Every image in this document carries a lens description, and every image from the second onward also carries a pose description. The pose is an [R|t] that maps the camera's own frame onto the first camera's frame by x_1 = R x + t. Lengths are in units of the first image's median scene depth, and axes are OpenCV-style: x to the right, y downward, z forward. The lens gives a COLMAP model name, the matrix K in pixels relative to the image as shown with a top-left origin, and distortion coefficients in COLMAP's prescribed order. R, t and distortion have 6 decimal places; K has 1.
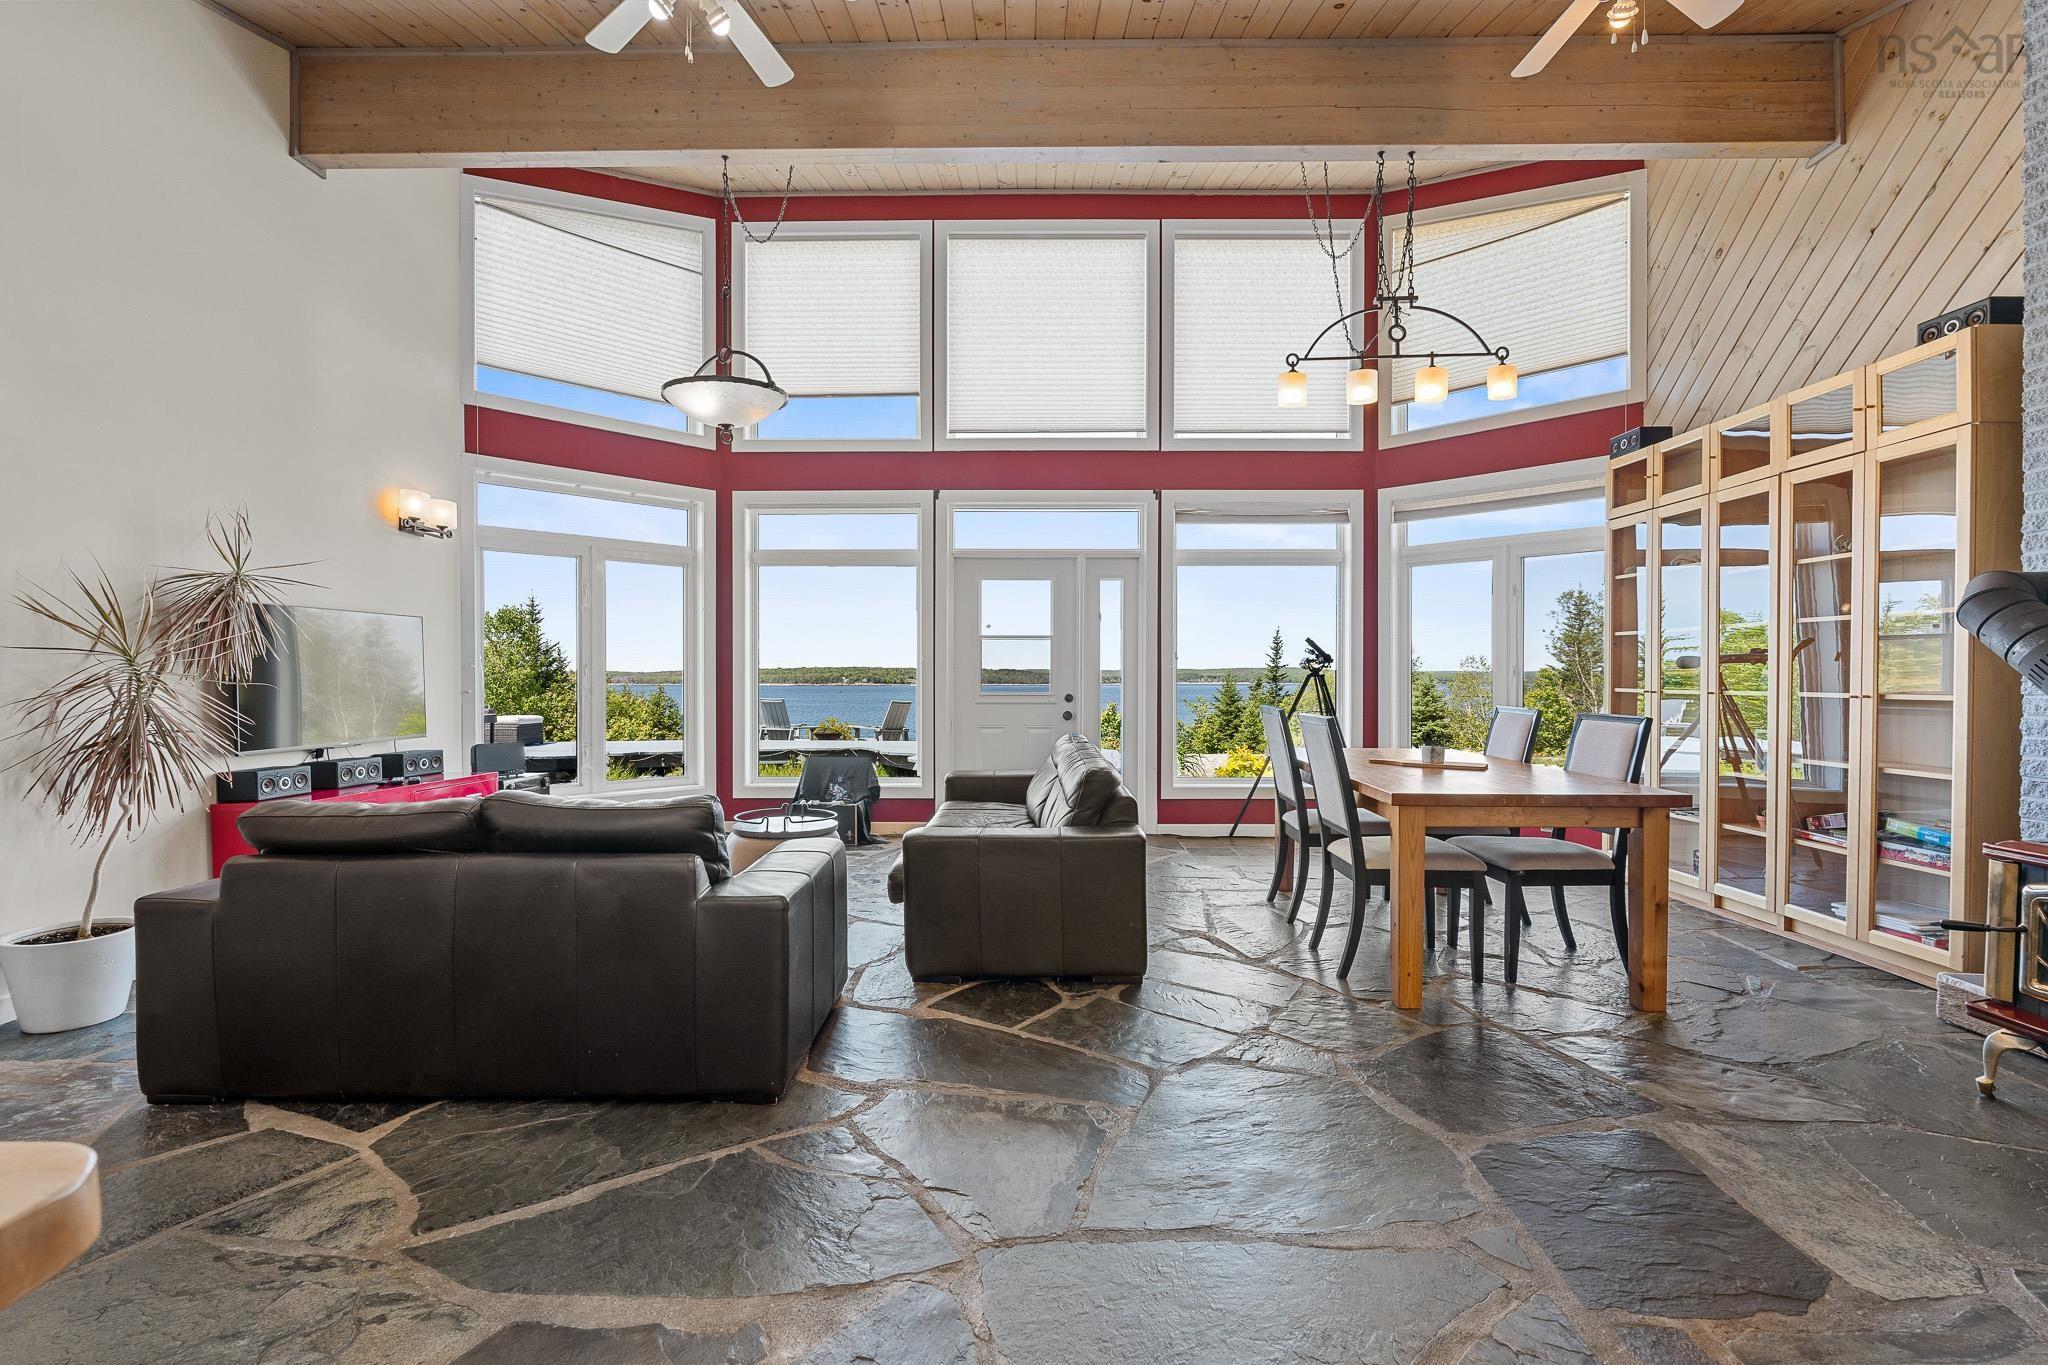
lens RADIAL K [[892.2, 0, 1024.0], [0, 892.2, 682.5], [0, 0, 1]] dist [-0.001011, 0.000350]
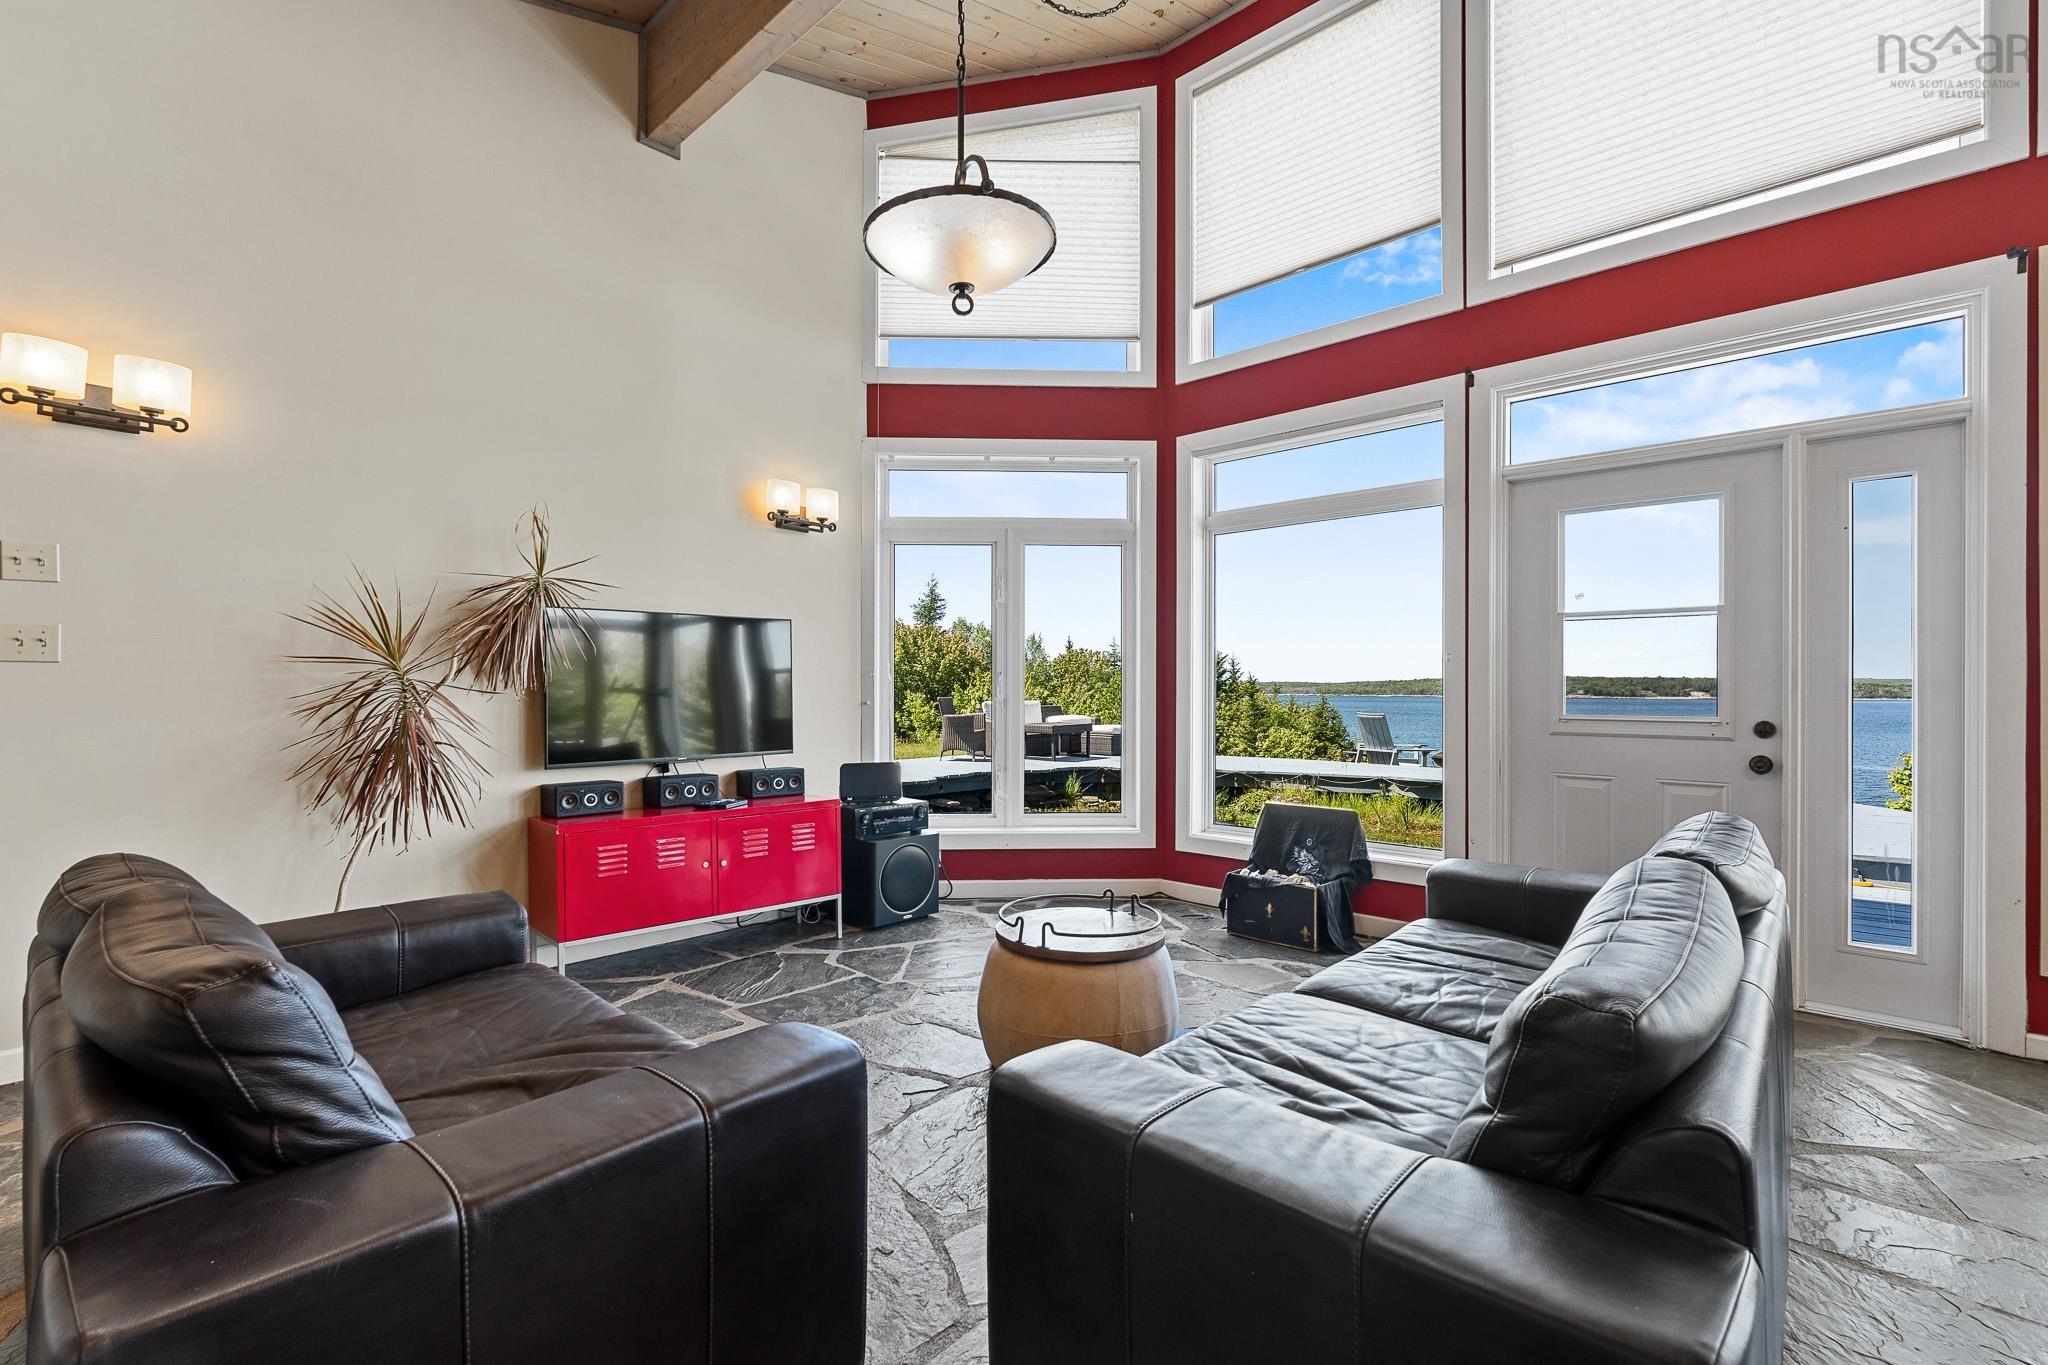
lens RADIAL K [[895.4, 0, 1024.0], [0, 895.4, 682.5], [0, 0, 1]] dist [0.000162, -0.000548]
pose [[0.742505, -0.002675, -0.669835, 0.080264], [-0.005476, 0.999934, -0.010065, -0.001485], [0.669818, 0.011141, 0.742442, 0.364724]]
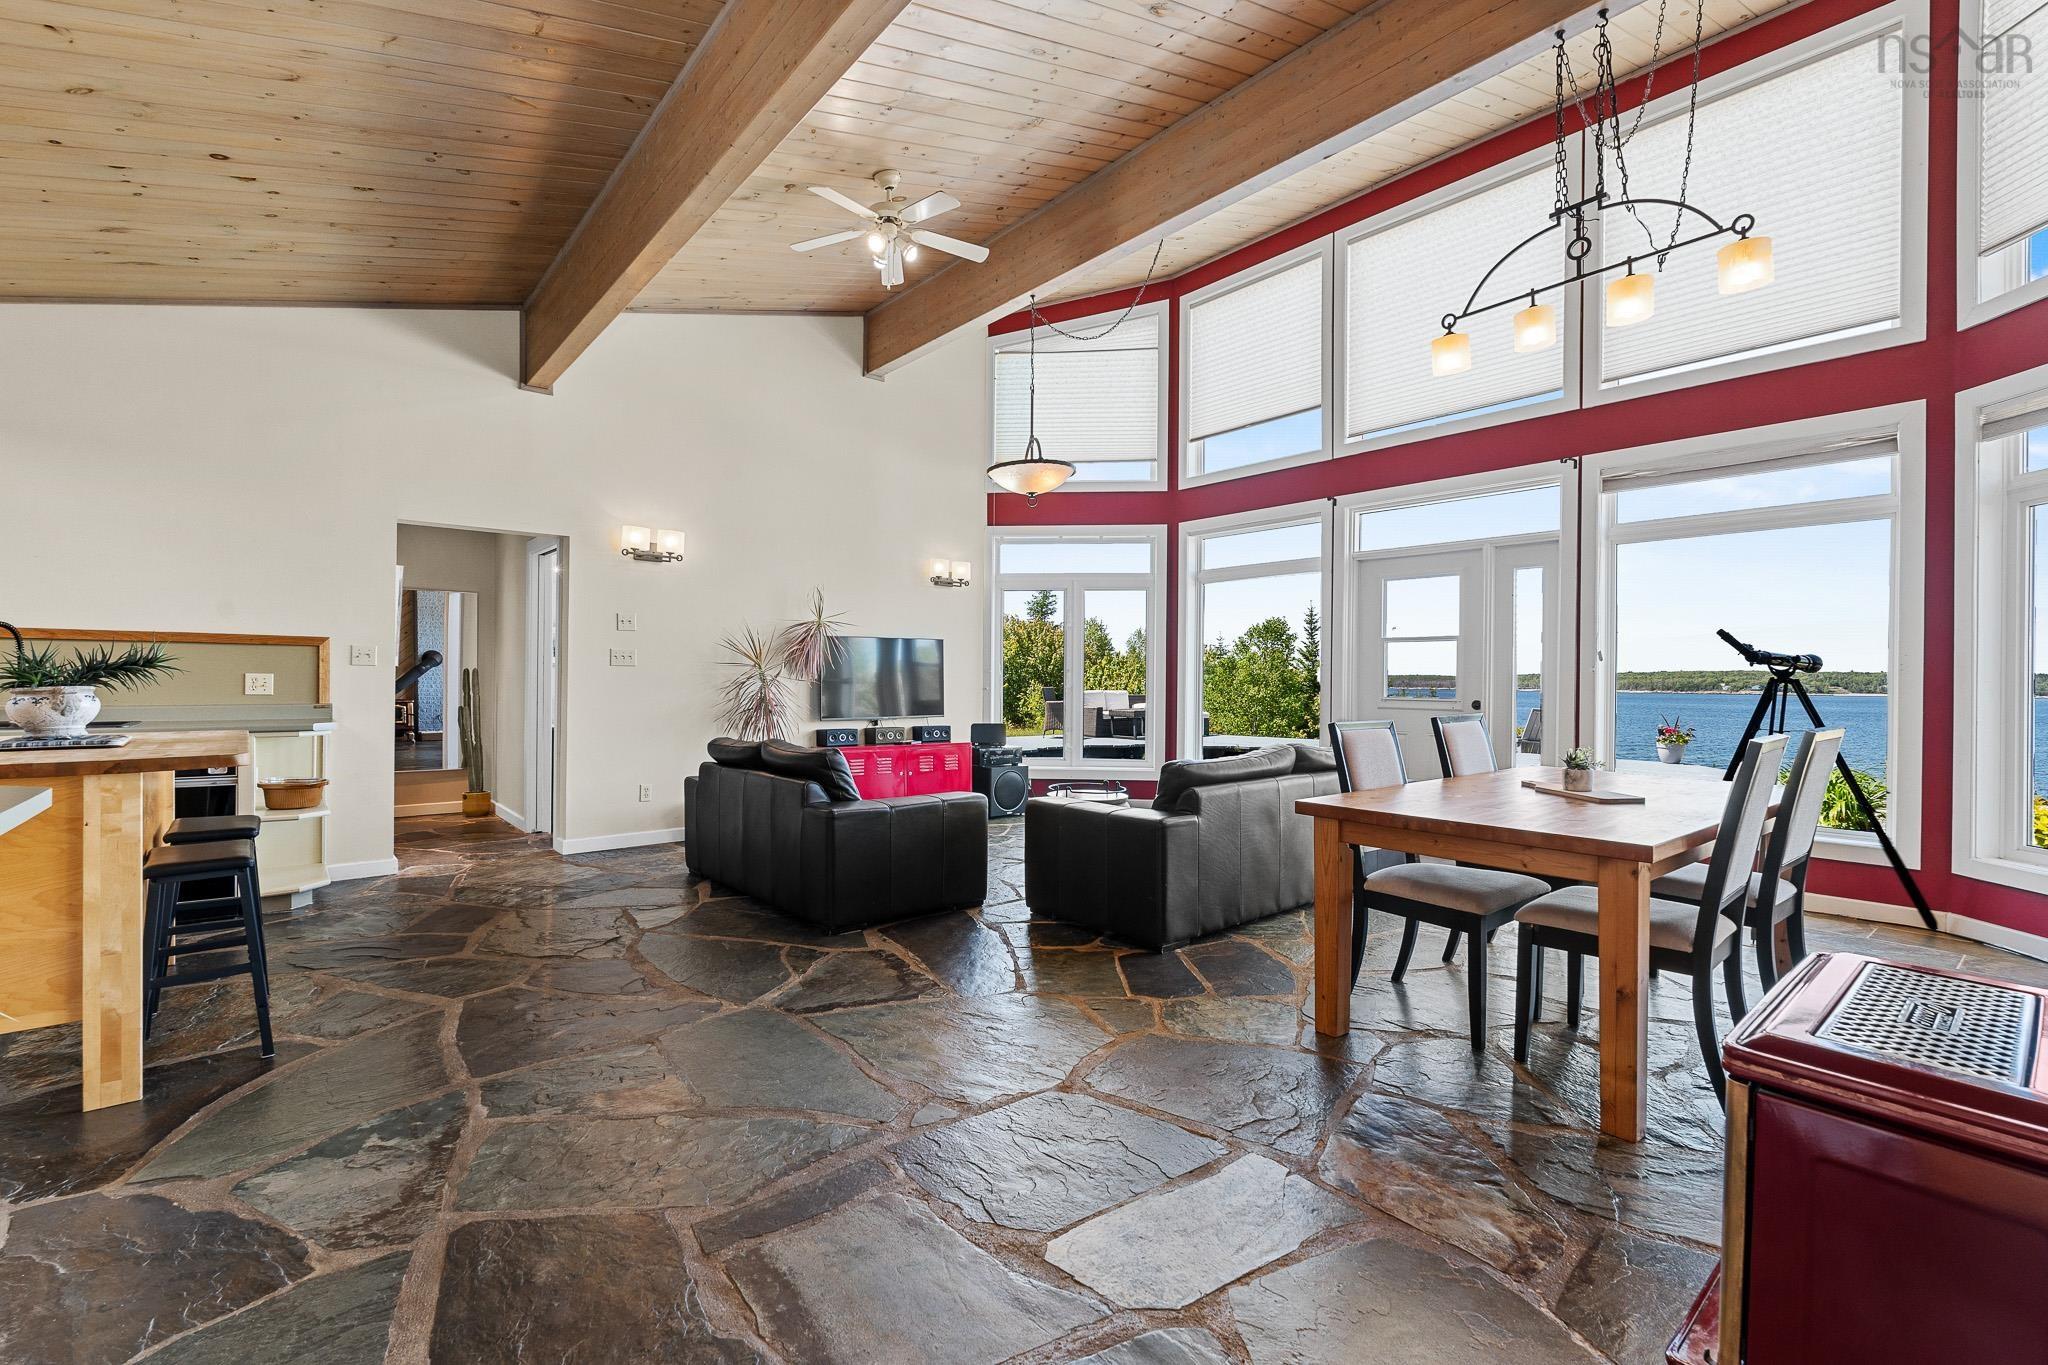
lens RADIAL K [[895.4, 0, 1024.0], [0, 895.4, 682.5], [0, 0, 1]] dist [0.000162, -0.000548]
pose [[0.650372, 0.007293, -0.759581, 0.451175], [-0.011251, 0.999937, -0.000032, 0.000073], [0.759533, 0.008567, 0.650413, 0.070147]]
